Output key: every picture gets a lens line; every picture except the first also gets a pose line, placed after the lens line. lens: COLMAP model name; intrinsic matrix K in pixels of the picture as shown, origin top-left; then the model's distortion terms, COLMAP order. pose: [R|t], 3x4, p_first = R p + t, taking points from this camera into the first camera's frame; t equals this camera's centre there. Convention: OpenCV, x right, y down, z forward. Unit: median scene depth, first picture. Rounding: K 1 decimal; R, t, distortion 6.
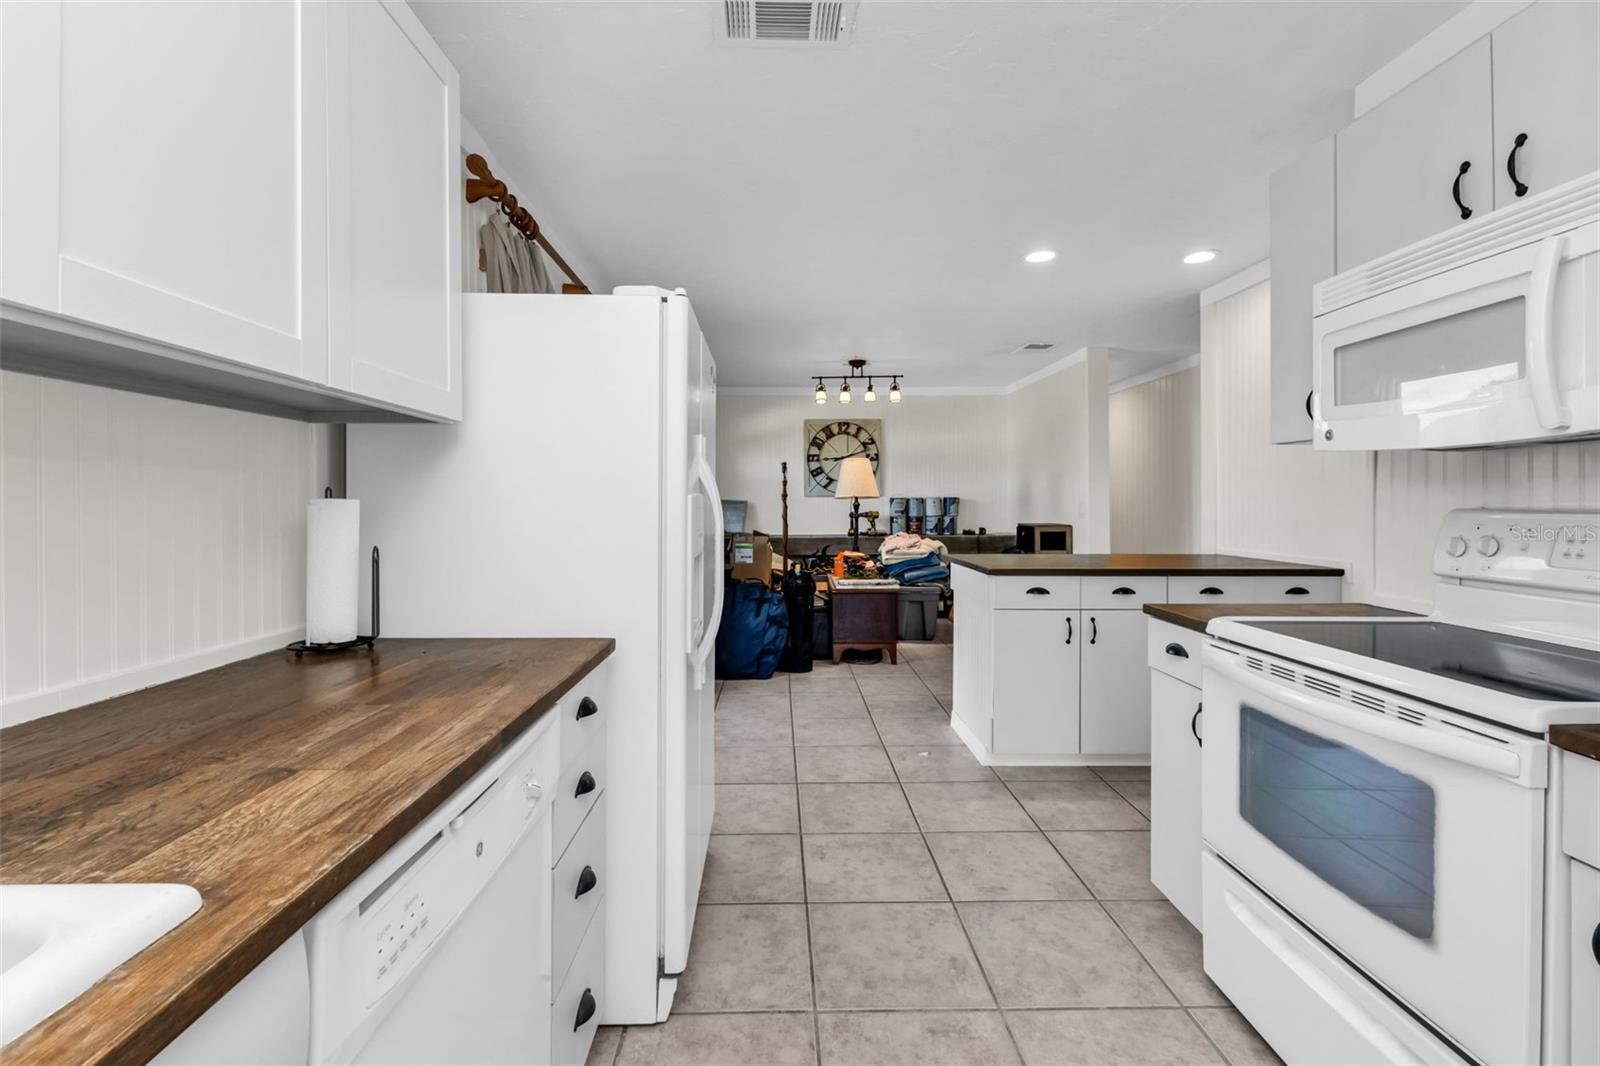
lens RADIAL K [[703.6, 0, 800.1], [0, 703.6, 501.3], [0, 0, 1]] dist [-0.001076, 0.000044]
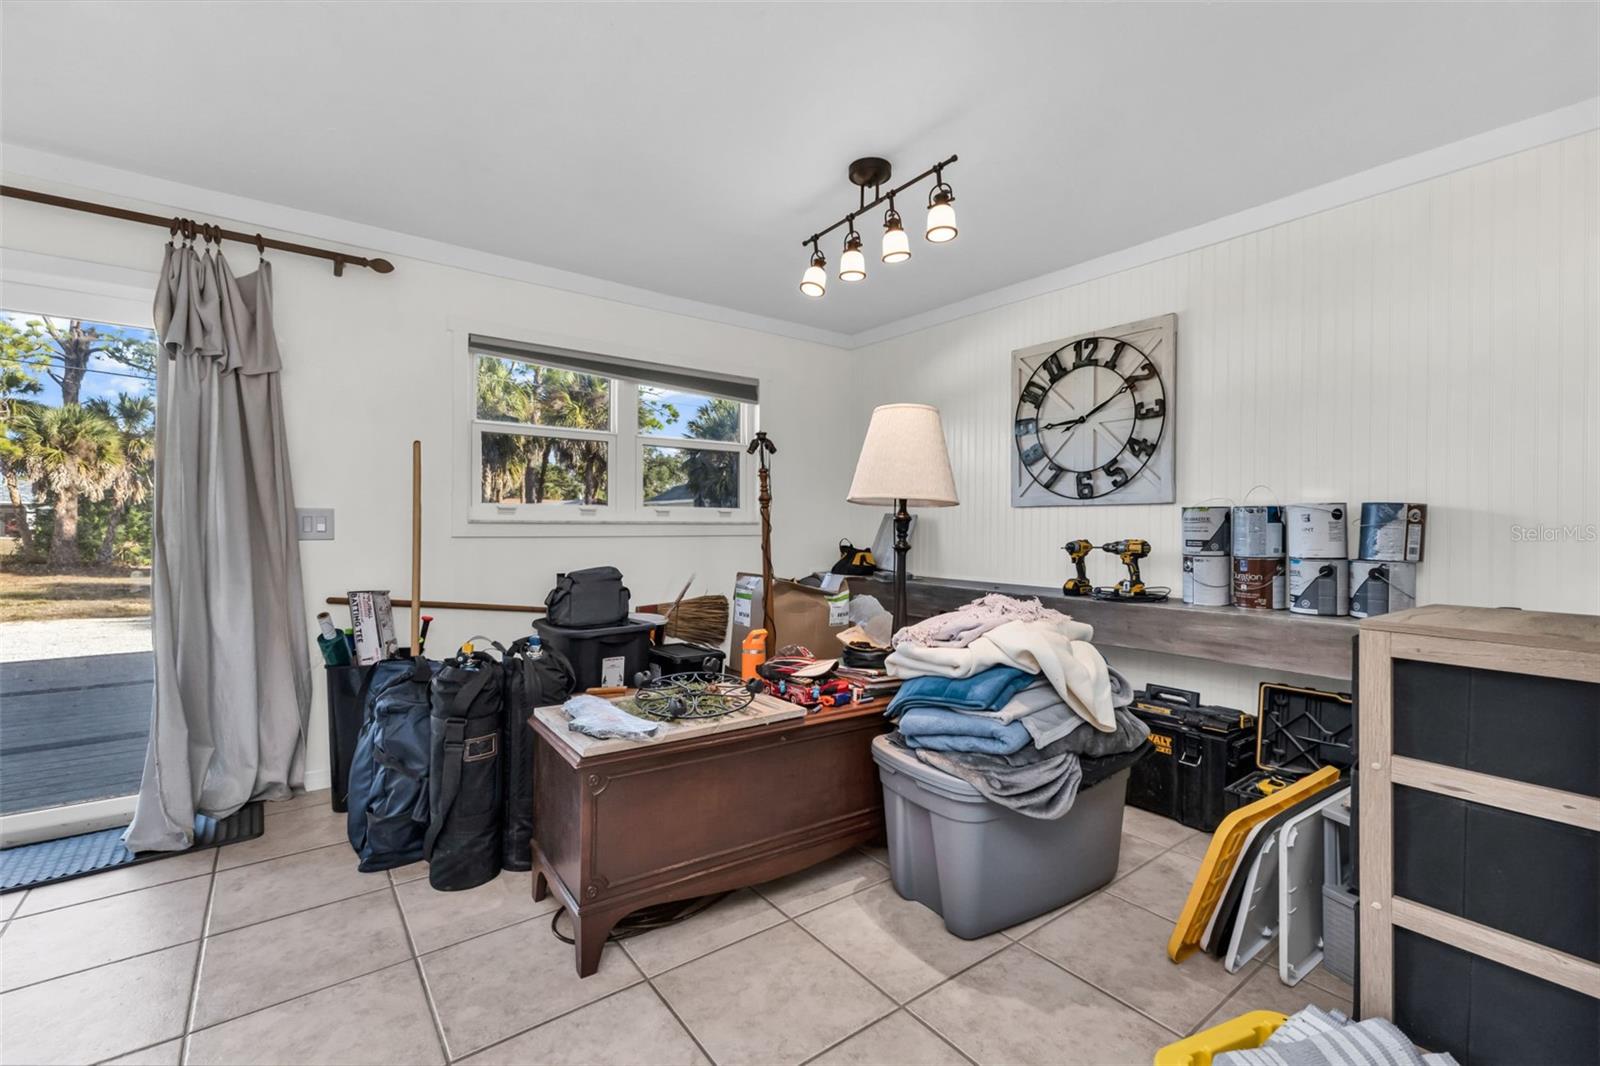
lens RADIAL K [[694.2, 0, 779.5], [0, 694.2, 525.5], [0, 0, 1]] dist [-0.000610, -0.000023]
pose [[0.575418, 0.008584, -0.817815, 0.370713], [-0.012465, 0.999921, 0.001725, 0.008897], [0.817765, 0.009201, 0.575479, 0.701479]]
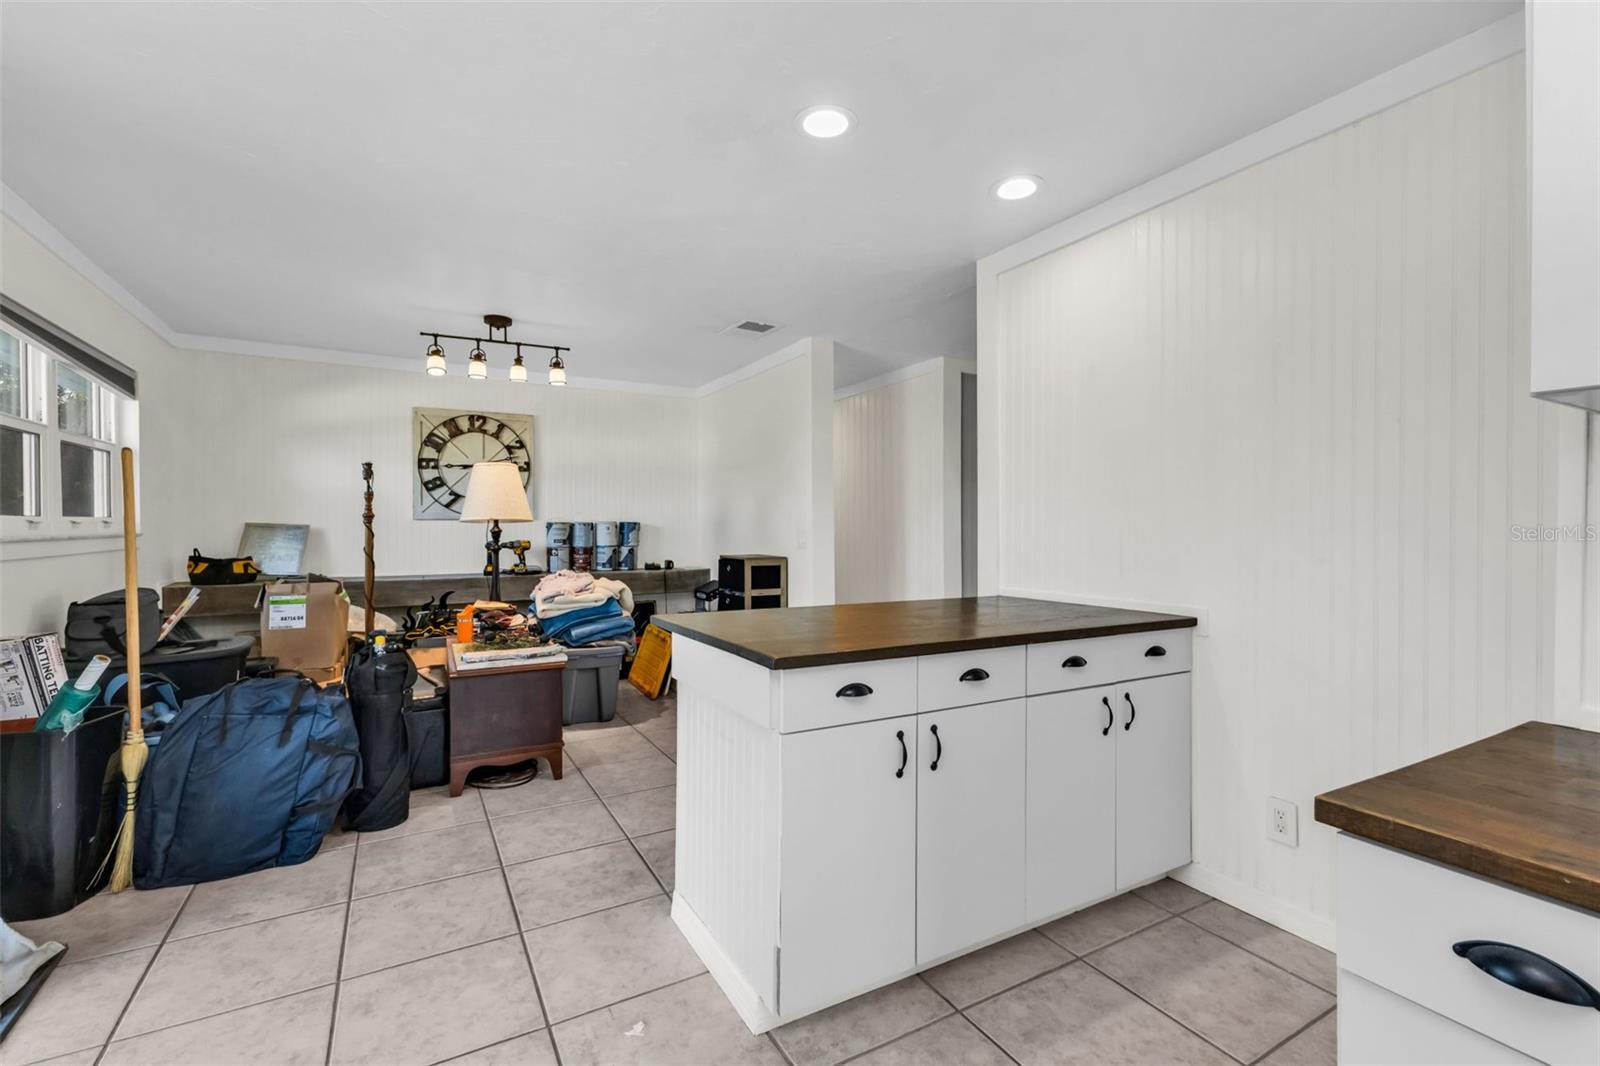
lens RADIAL K [[698.9, 0, 819.5], [0, 698.9, 530.2], [0, 0, 1]] dist [0.012052, -0.000124]
pose [[0.873515, 0.003523, 0.486784, 0.023159], [-0.004750, 0.999988, 0.001286, 0.001300], [-0.486774, -0.003435, 0.873521, 0.253658]]
